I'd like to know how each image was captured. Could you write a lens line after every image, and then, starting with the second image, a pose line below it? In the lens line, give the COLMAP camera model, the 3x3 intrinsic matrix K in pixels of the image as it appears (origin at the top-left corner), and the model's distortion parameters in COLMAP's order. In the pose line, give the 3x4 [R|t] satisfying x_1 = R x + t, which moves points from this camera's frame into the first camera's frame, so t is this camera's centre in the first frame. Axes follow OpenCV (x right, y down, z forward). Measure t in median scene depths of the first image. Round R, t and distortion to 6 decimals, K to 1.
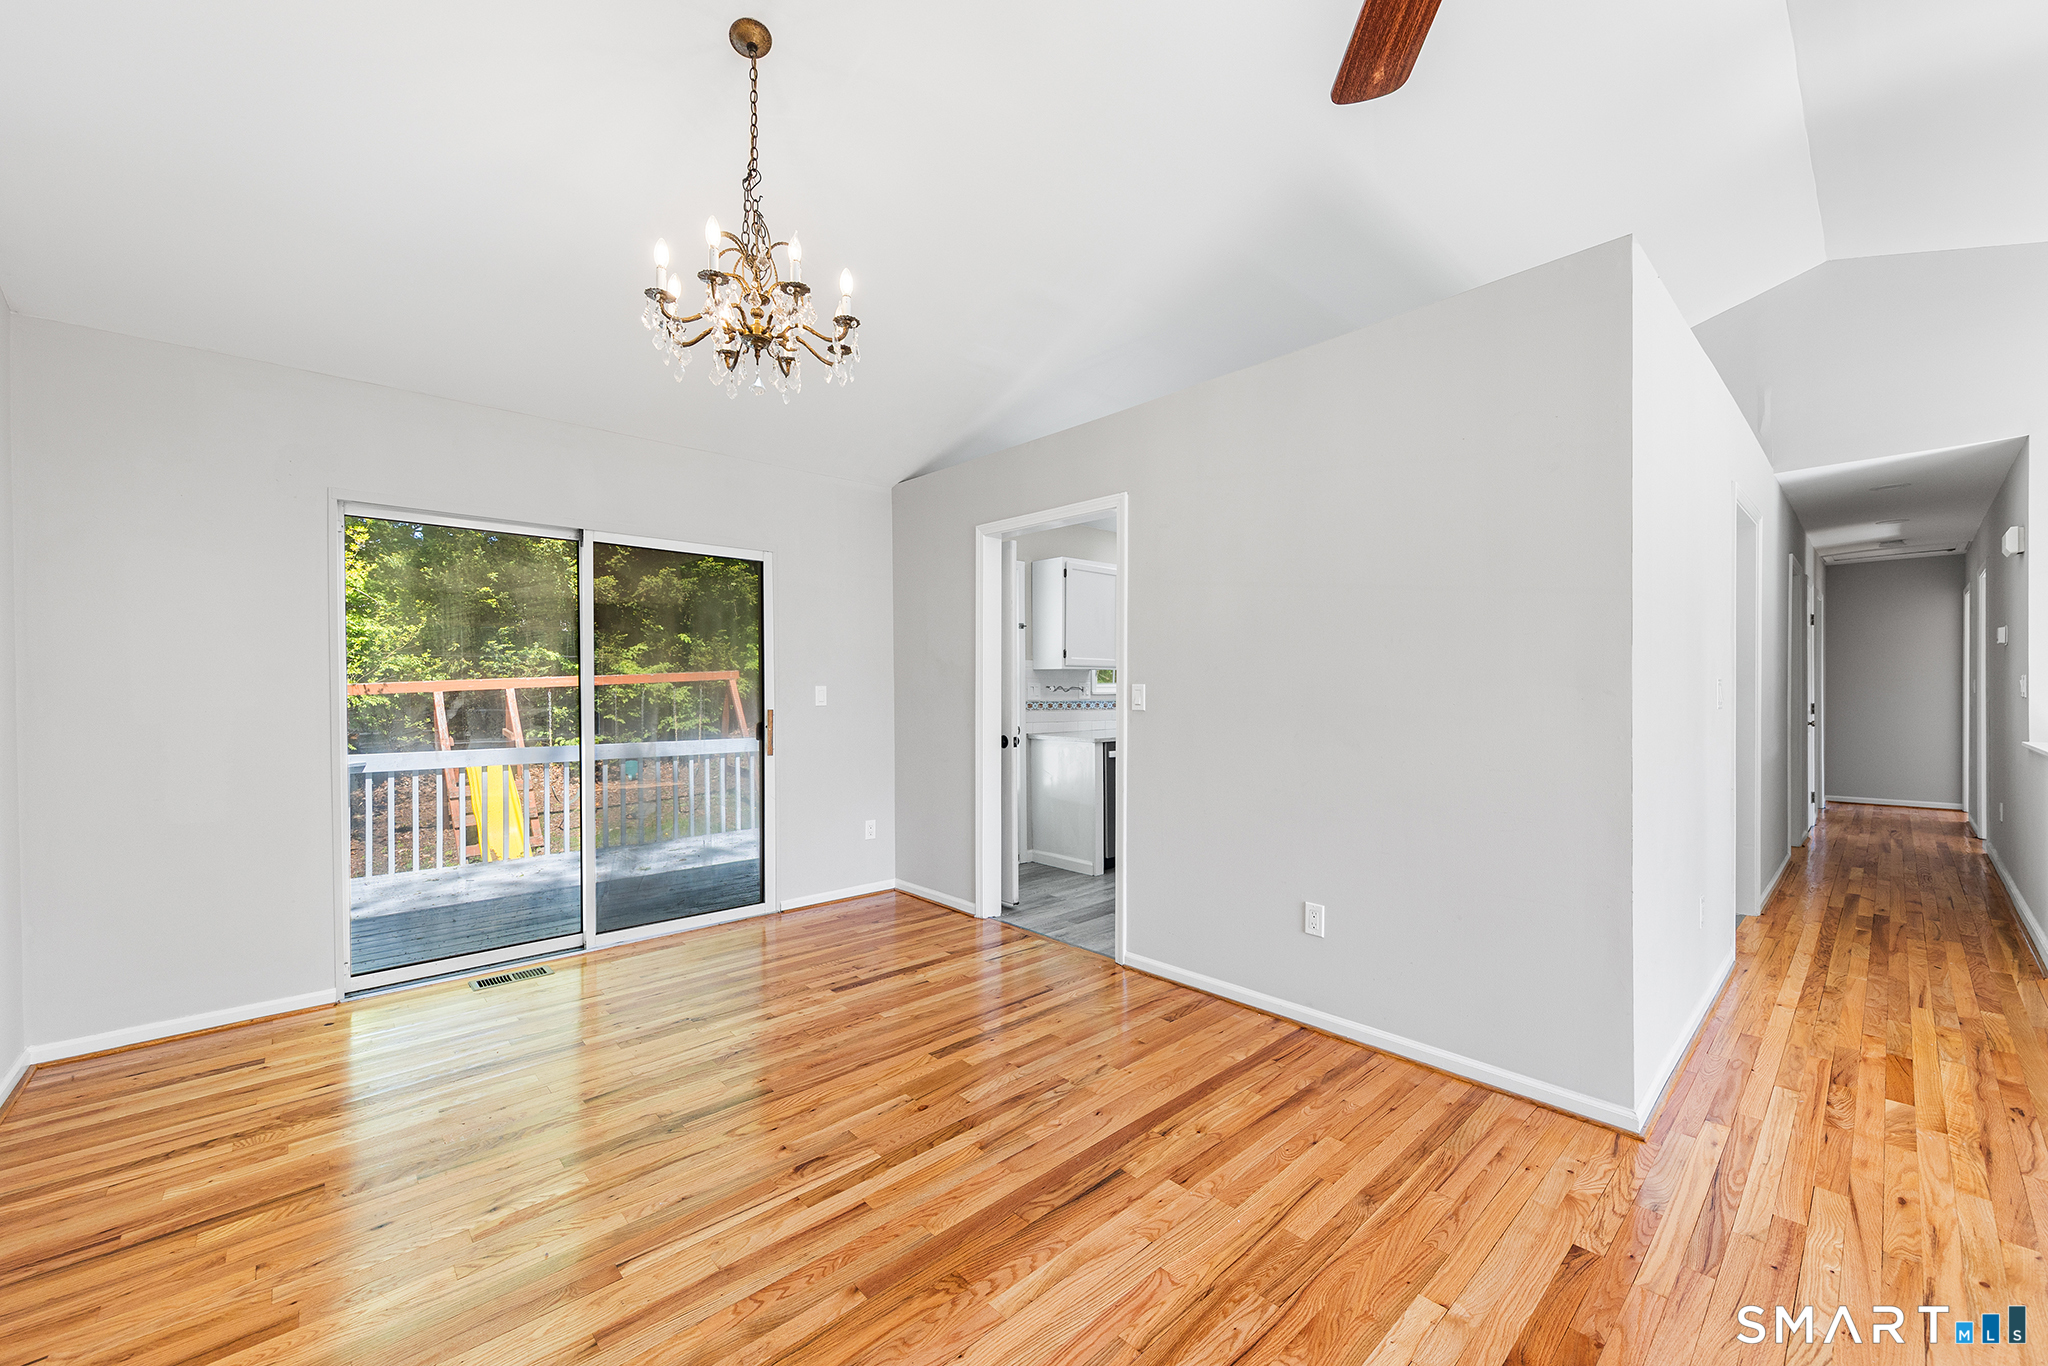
lens RADIAL K [[794.9, 0, 1017.0], [0, 794.9, 686.2], [0, 0, 1]] dist [0.001356, -0.000030]
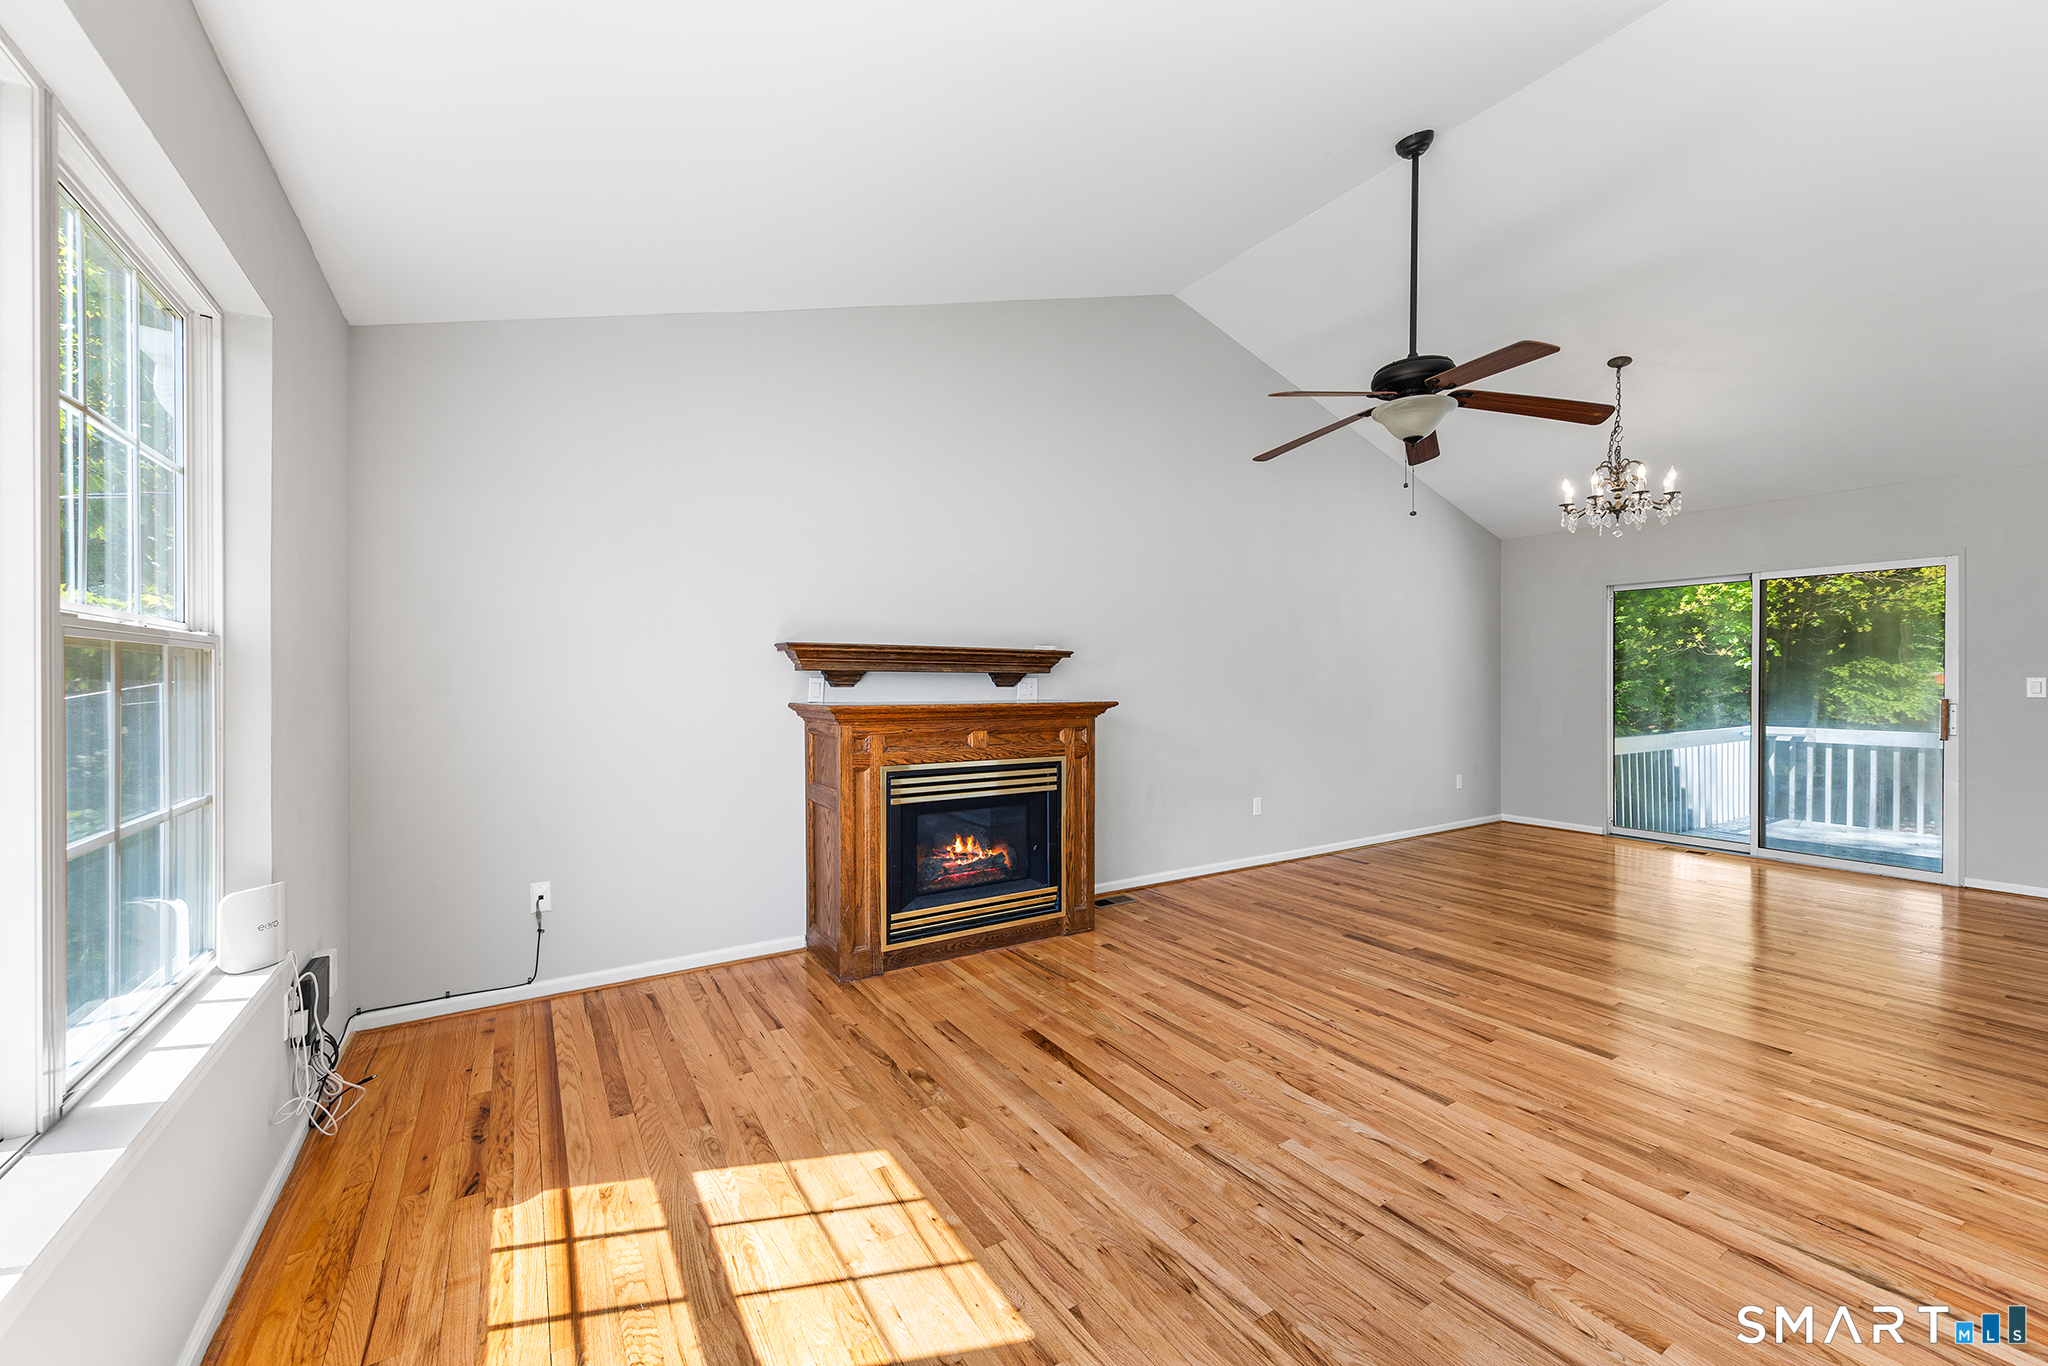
lens RADIAL K [[794.9, 0, 1017.0], [0, 794.9, 686.2], [0, 0, 1]] dist [0.001356, -0.000030]
pose [[-0.175260, 0.016251, -0.984388, 1.375713], [0.003931, 0.999867, 0.015807, -0.018446], [0.984514, -0.001099, -0.175300, -0.113451]]
